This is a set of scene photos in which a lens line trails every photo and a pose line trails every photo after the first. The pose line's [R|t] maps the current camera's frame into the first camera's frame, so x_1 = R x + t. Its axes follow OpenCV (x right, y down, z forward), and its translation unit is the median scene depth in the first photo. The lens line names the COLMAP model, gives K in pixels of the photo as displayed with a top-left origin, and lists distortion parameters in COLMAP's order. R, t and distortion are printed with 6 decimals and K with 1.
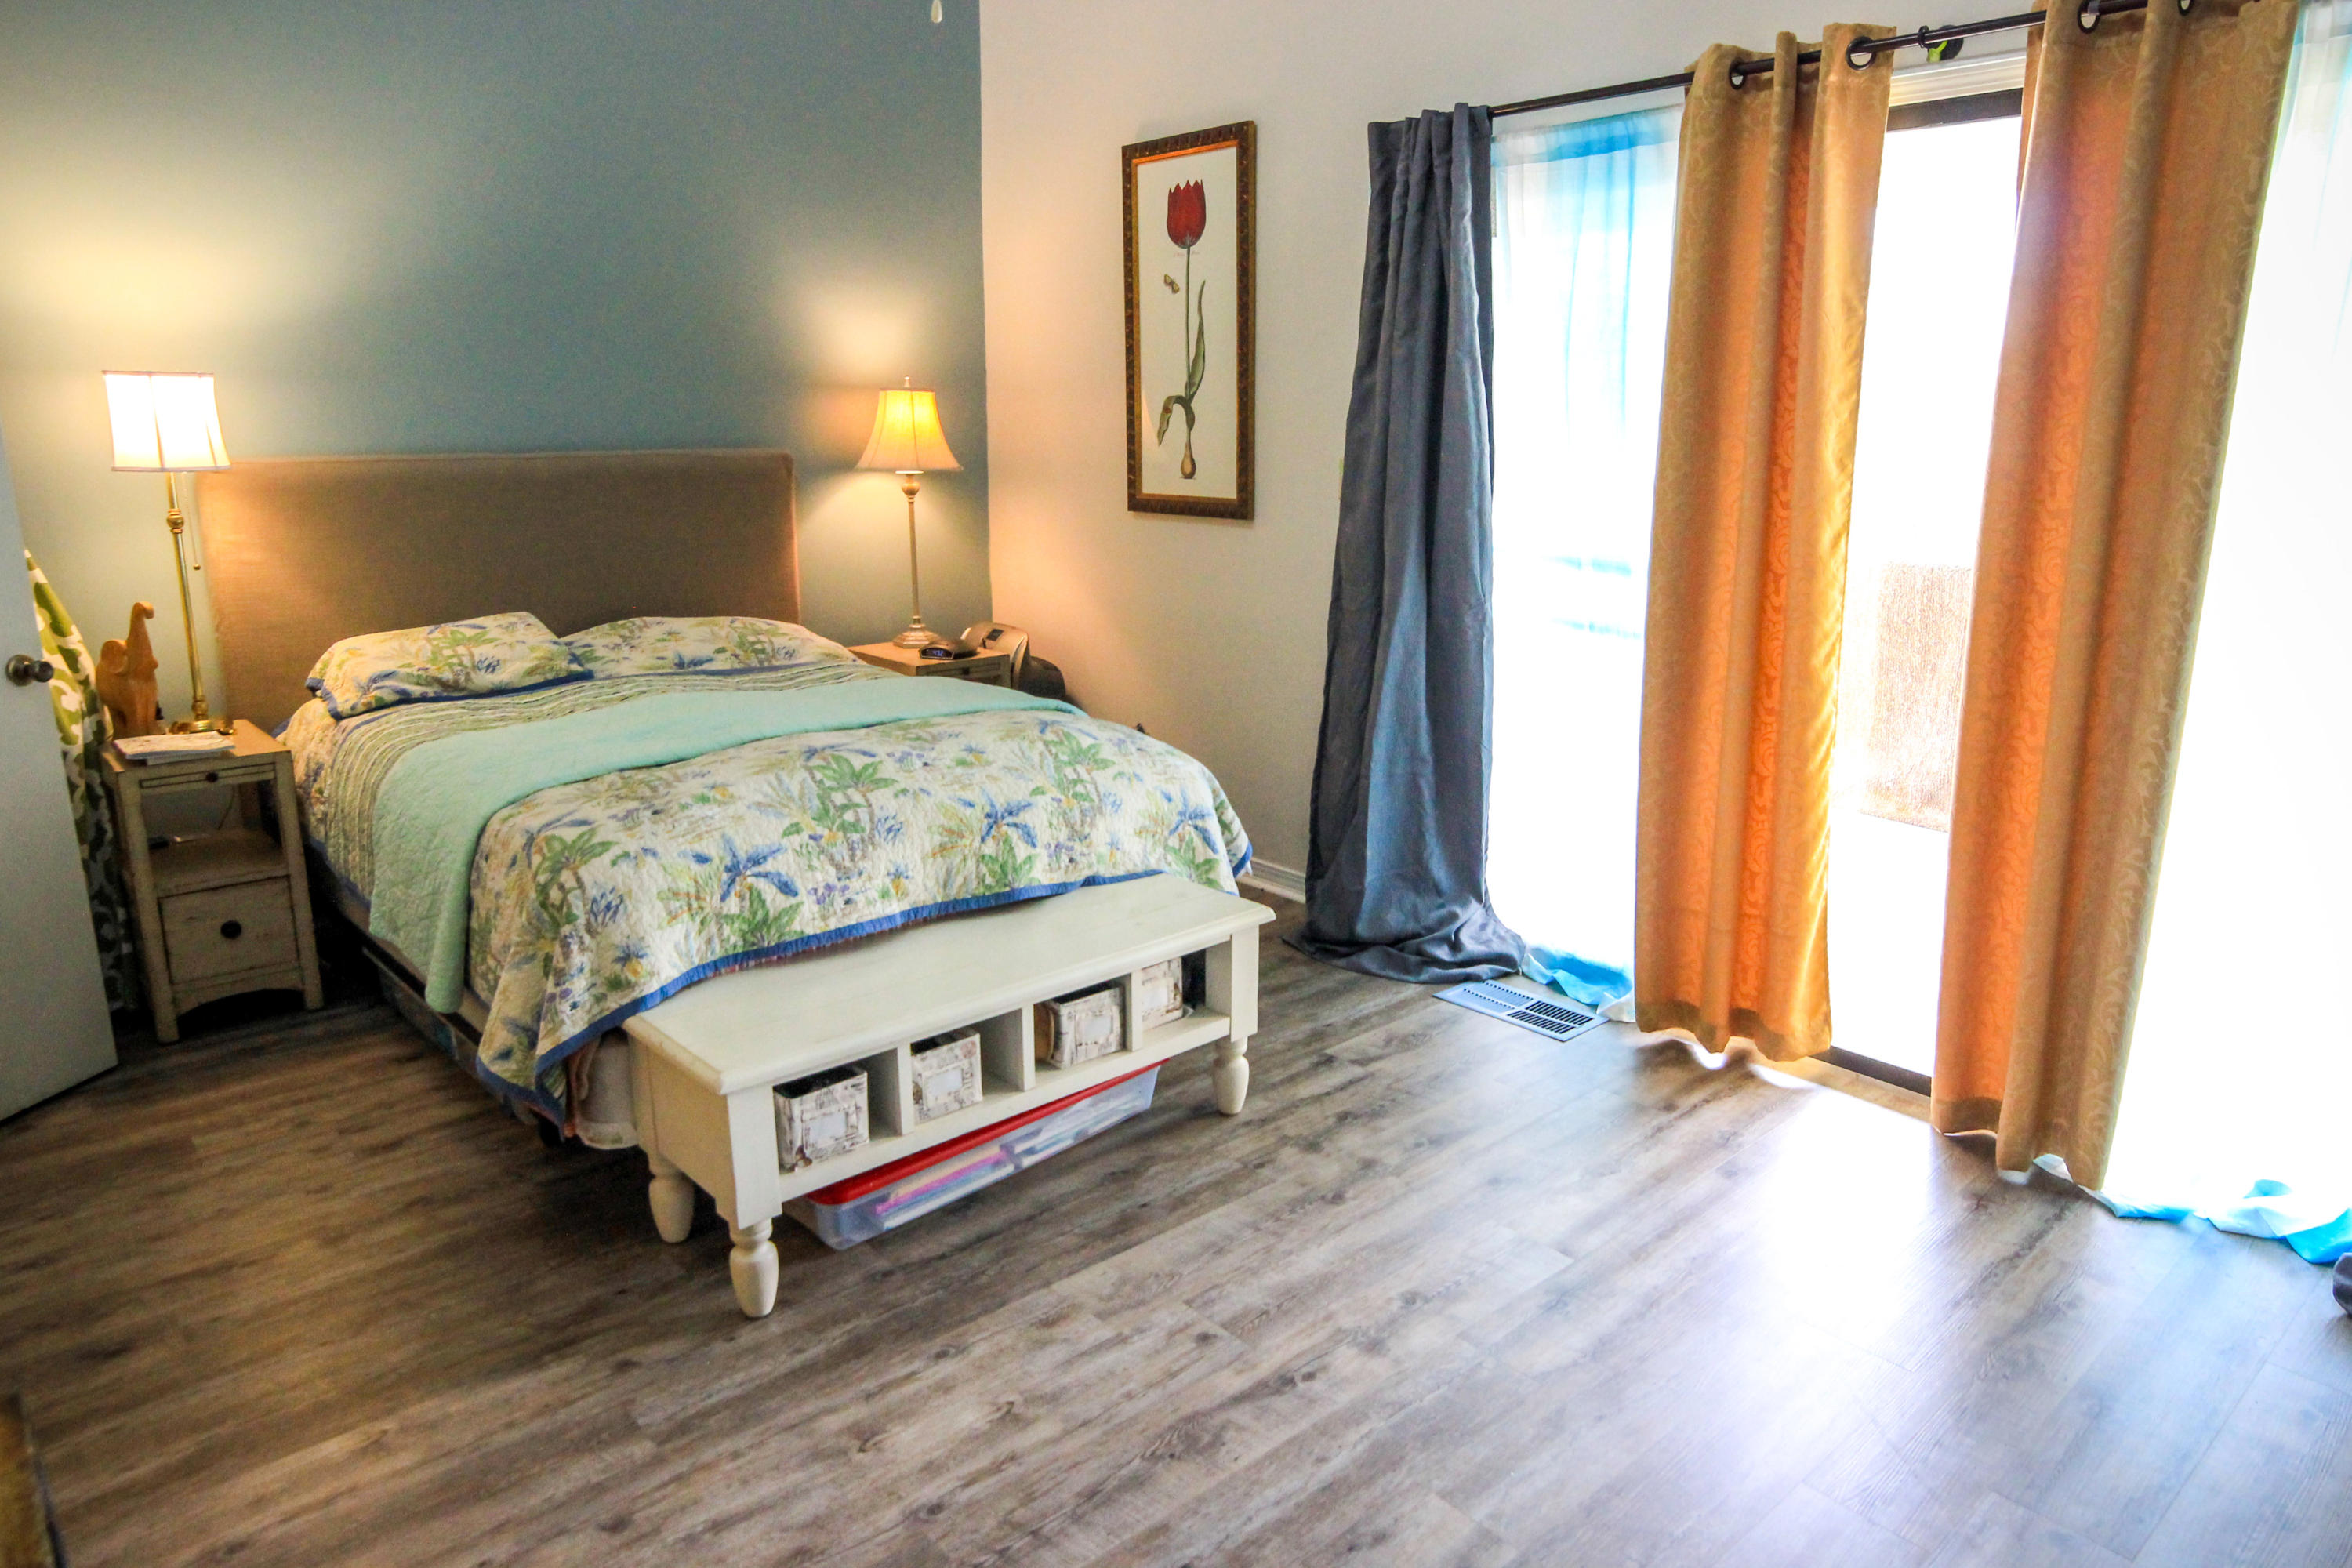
lens RADIAL K [[1498.9, 0, 1168.8], [0, 1498.9, 783.2], [0, 0, 1]] dist [-0.061547, 0.053631]
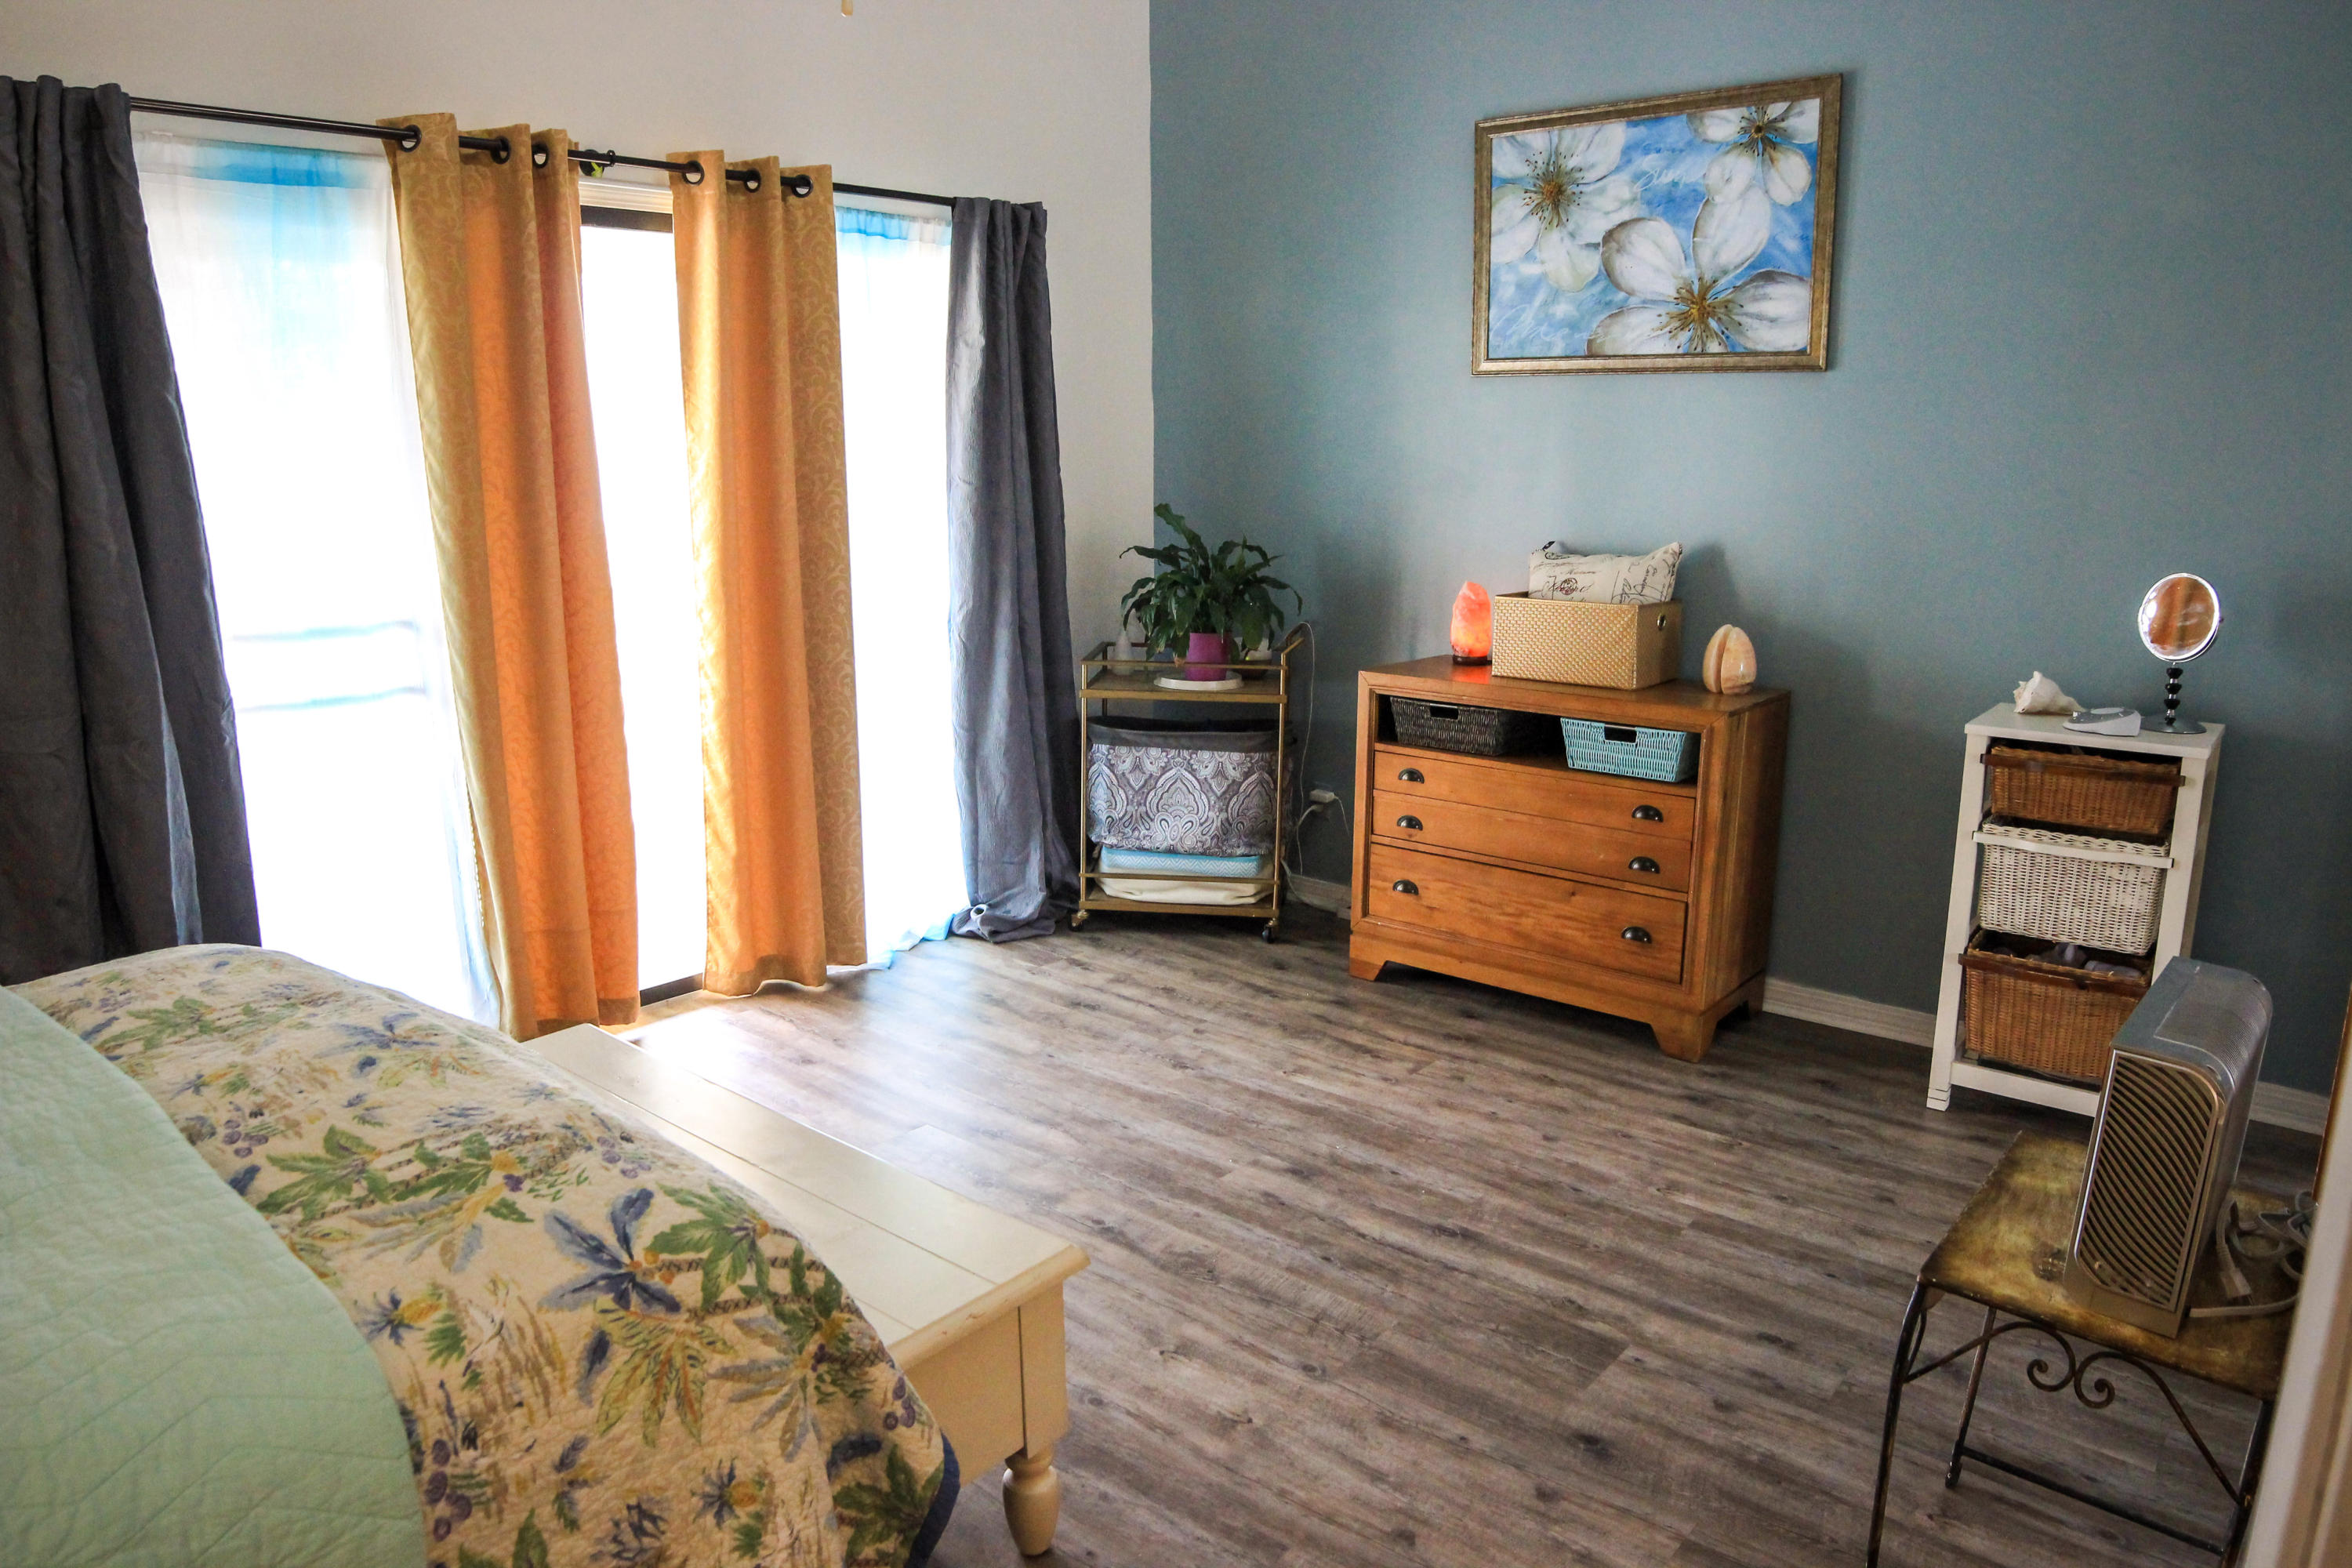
lens RADIAL K [[1542.5, 0, 1221.4], [0, 1542.5, 786.9], [0, 0, 1]] dist [-0.111887, 0.034568]
pose [[-0.161183, -0.204061, 0.965598, -0.896235], [0.258923, 0.935376, 0.240895, -0.177829], [-0.952354, 0.288843, -0.097931, 0.783319]]
